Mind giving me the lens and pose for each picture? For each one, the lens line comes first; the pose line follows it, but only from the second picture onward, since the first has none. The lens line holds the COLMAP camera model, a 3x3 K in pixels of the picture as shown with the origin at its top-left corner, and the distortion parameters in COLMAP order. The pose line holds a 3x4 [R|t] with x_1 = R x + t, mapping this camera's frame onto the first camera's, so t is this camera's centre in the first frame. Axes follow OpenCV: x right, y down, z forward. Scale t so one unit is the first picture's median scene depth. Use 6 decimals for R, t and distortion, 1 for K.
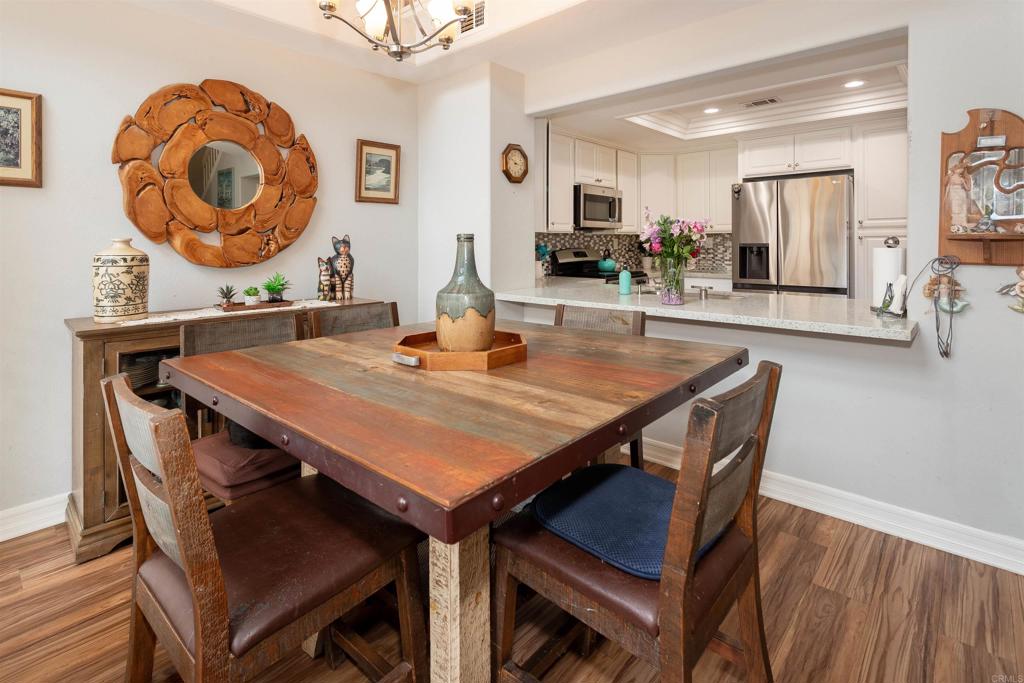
lens RADIAL K [[516.4, 0, 516.1], [0, 516.4, 223.8], [0, 0, 1]] dist [0.021278, 0.000089]
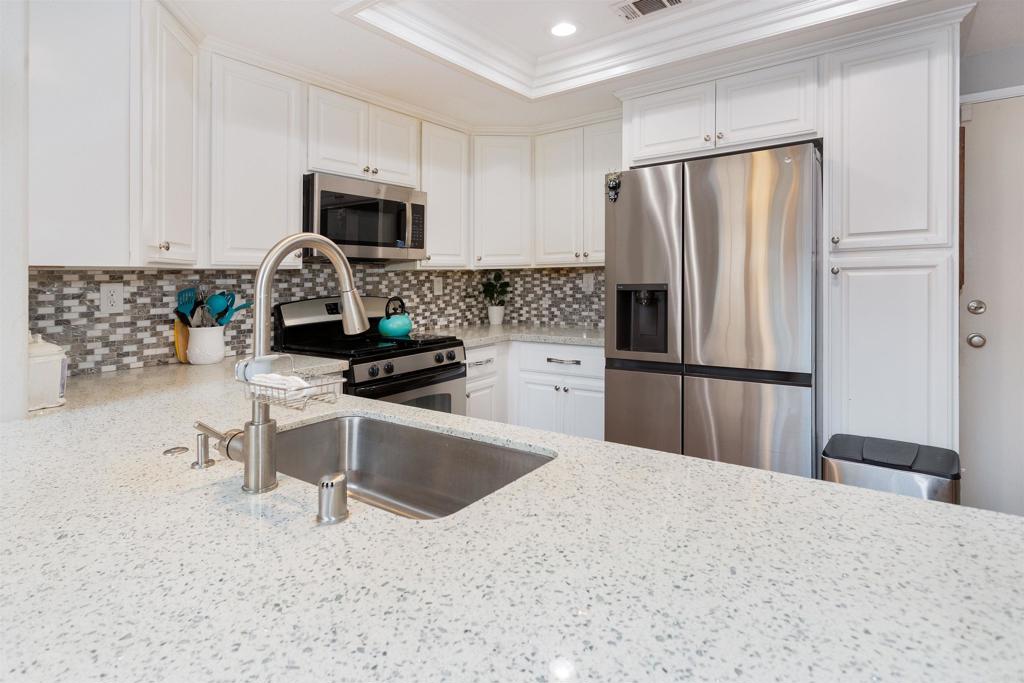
lens RADIAL K [[540.1, 0, 502.3], [0, 540.1, 277.8], [0, 0, 1]] dist [0.004326, 0.000543]
pose [[0.995874, -0.013372, 0.089753, 0.244218], [0.010414, 0.999390, 0.033344, 0.010536], [-0.090144, -0.032271, 0.995406, 0.425966]]
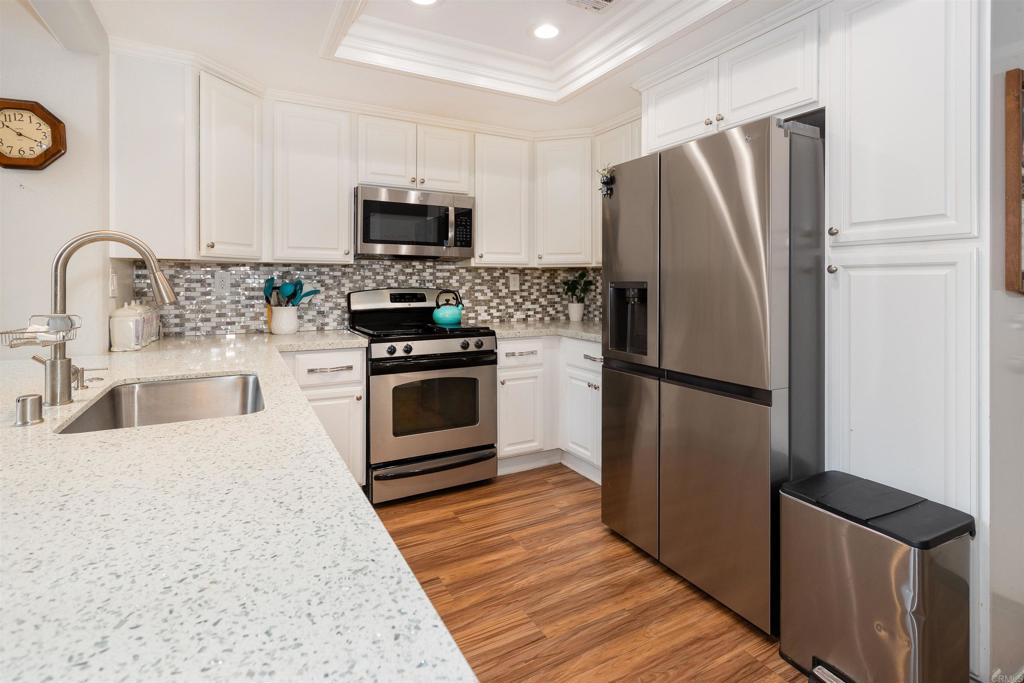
lens RADIAL K [[510.9, 0, 514.8], [0, 510.9, 281.1], [0, 0, 1]] dist [0.004775, 0.000841]
pose [[0.940716, 0.007243, -0.339118, 0.478864], [0.004434, 0.999424, 0.033646, 0.017948], [0.339166, -0.033154, 0.940142, 0.451903]]
